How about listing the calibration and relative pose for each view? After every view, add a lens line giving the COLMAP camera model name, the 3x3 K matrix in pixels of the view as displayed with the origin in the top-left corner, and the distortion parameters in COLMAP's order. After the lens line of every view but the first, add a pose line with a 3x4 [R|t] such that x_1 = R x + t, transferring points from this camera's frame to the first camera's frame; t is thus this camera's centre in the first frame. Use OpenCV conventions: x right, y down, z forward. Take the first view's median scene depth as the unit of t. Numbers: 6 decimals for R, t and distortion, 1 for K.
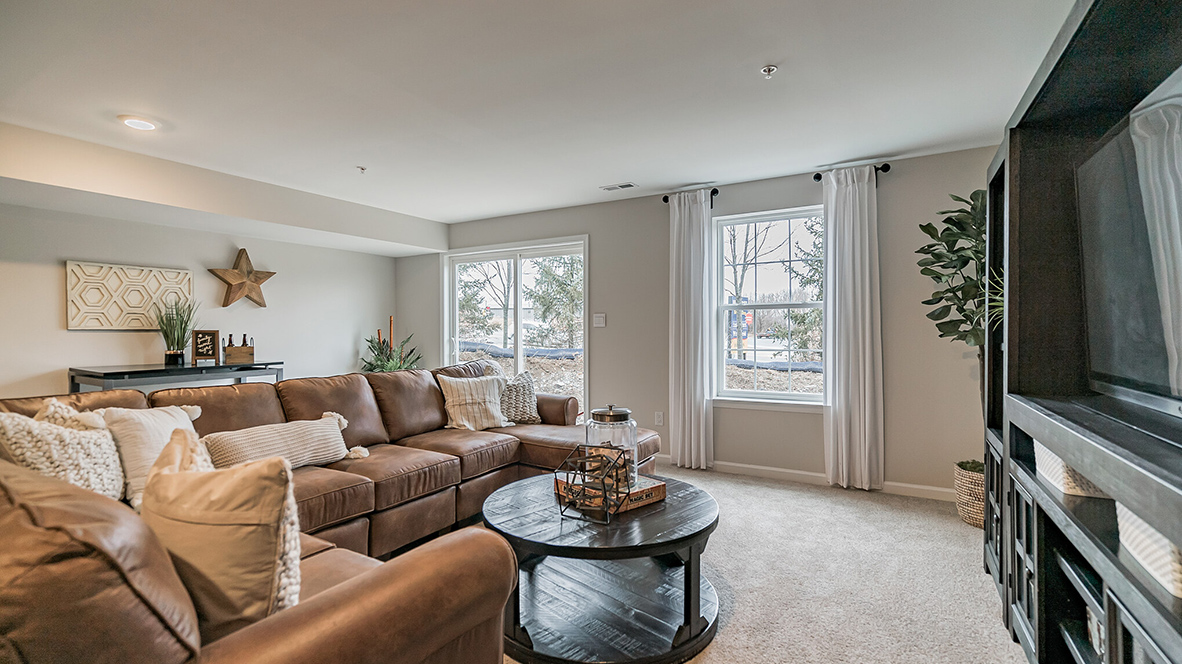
lens RADIAL K [[531.4, 0, 589.2], [0, 531.4, 330.9], [0, 0, 1]] dist [-0.001570, 0.000167]
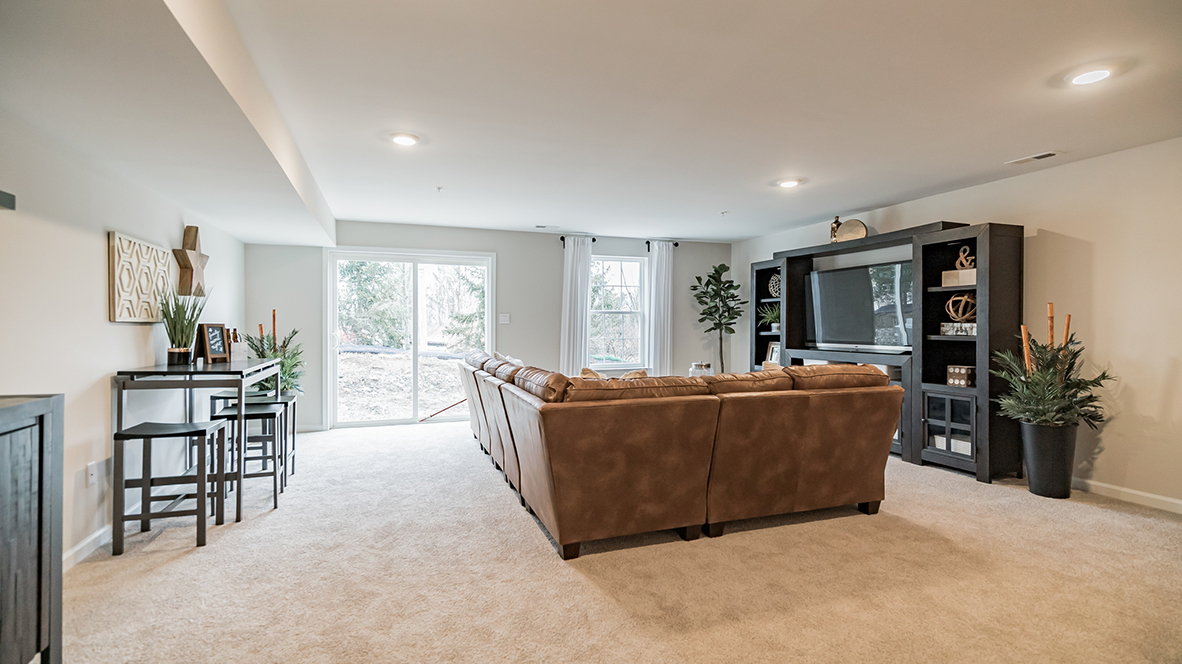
lens RADIAL K [[531.4, 0, 589.2], [0, 531.4, 330.9], [0, 0, 1]] dist [-0.001570, 0.000167]
pose [[0.651970, -0.001019, 0.758244, -0.995550], [-0.005887, 0.999962, 0.006406, 0.001181], [-0.758222, -0.008640, 0.651940, -0.030844]]
